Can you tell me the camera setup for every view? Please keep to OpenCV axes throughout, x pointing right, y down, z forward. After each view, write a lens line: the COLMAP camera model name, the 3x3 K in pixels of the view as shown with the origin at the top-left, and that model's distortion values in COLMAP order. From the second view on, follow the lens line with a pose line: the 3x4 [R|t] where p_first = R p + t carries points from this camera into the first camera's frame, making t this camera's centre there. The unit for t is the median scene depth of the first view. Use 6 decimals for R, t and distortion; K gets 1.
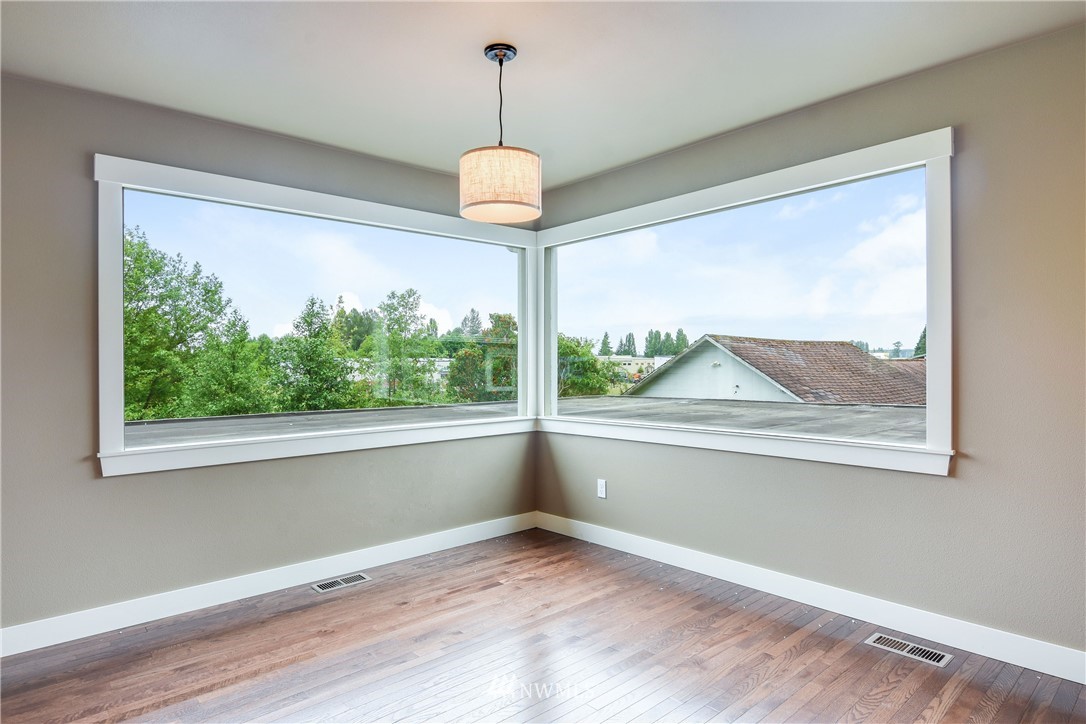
lens RADIAL K [[609.0, 0, 564.2], [0, 609.0, 360.4], [0, 0, 1]] dist [-0.000358, 0.000030]
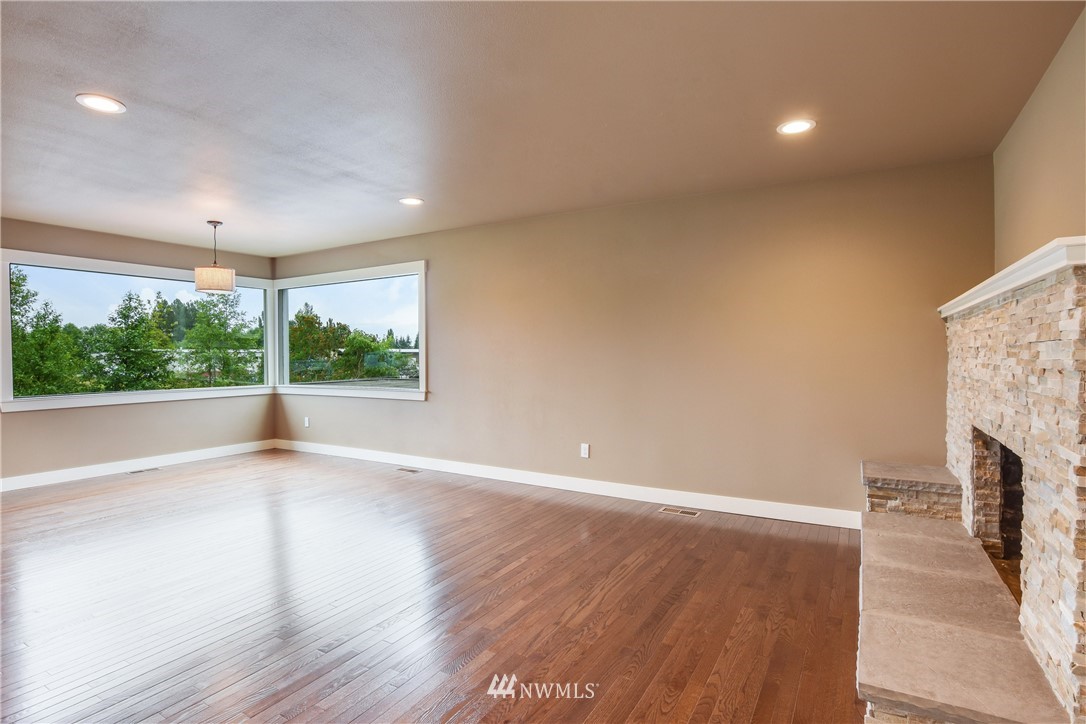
lens RADIAL K [[529.3, 0, 547.4], [0, 529.3, 361.6], [0, 0, 1]] dist [-0.022958, 0.000067]
pose [[0.960033, 0.001463, 0.279883, 0.048147], [-0.005845, 0.999873, 0.014819, -0.000380], [-0.279826, -0.015863, 0.959920, -0.113541]]
